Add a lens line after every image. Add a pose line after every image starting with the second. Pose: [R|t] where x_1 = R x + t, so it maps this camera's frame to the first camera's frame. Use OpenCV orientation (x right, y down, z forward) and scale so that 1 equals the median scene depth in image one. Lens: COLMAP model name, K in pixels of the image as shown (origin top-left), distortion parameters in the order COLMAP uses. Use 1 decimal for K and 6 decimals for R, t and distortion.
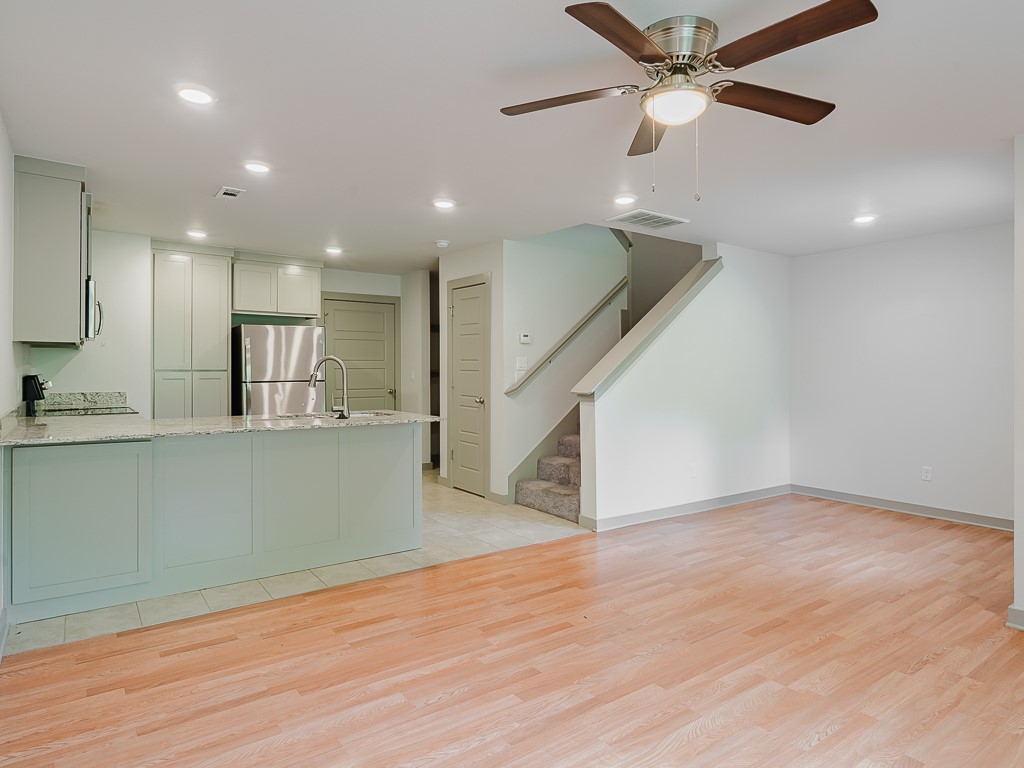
lens RADIAL K [[593.2, 0, 510.5], [0, 593.2, 379.3], [0, 0, 1]] dist [-0.007598, -0.001265]
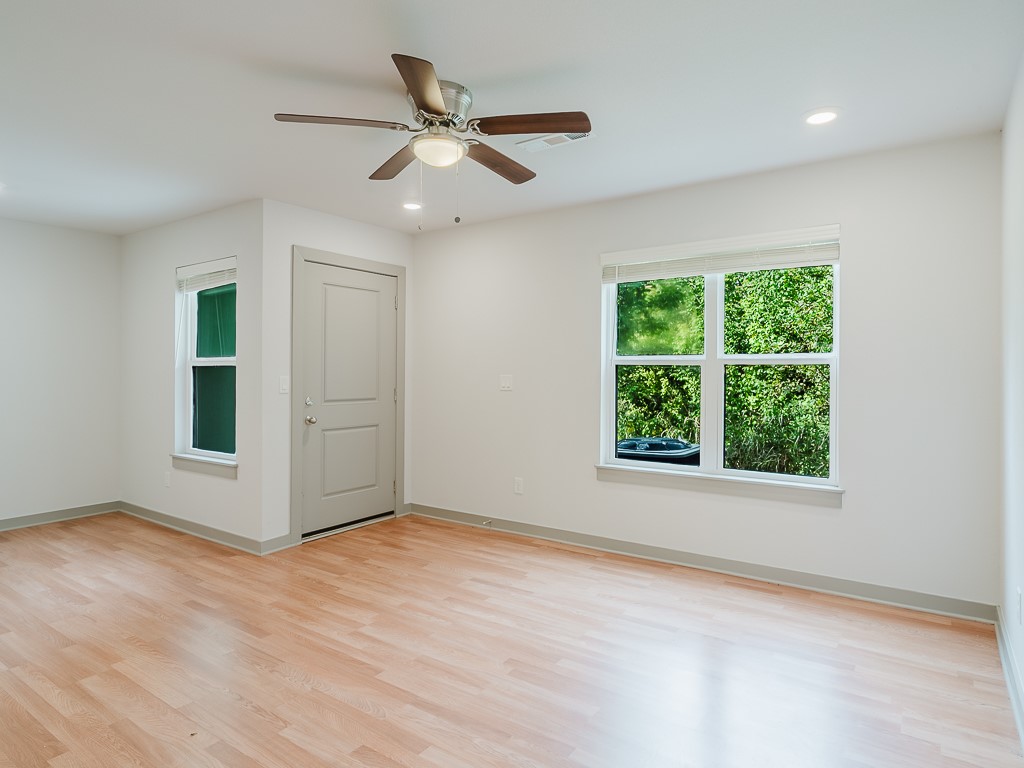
lens RADIAL K [[593.2, 0, 512.6], [0, 593.2, 378.4], [0, 0, 1]] dist [-0.007598, -0.001265]
pose [[-0.315672, -0.021740, 0.948619, -0.669929], [0.016944, 0.999449, 0.028543, -0.025821], [-0.948717, 0.025083, -0.315130, 0.905392]]
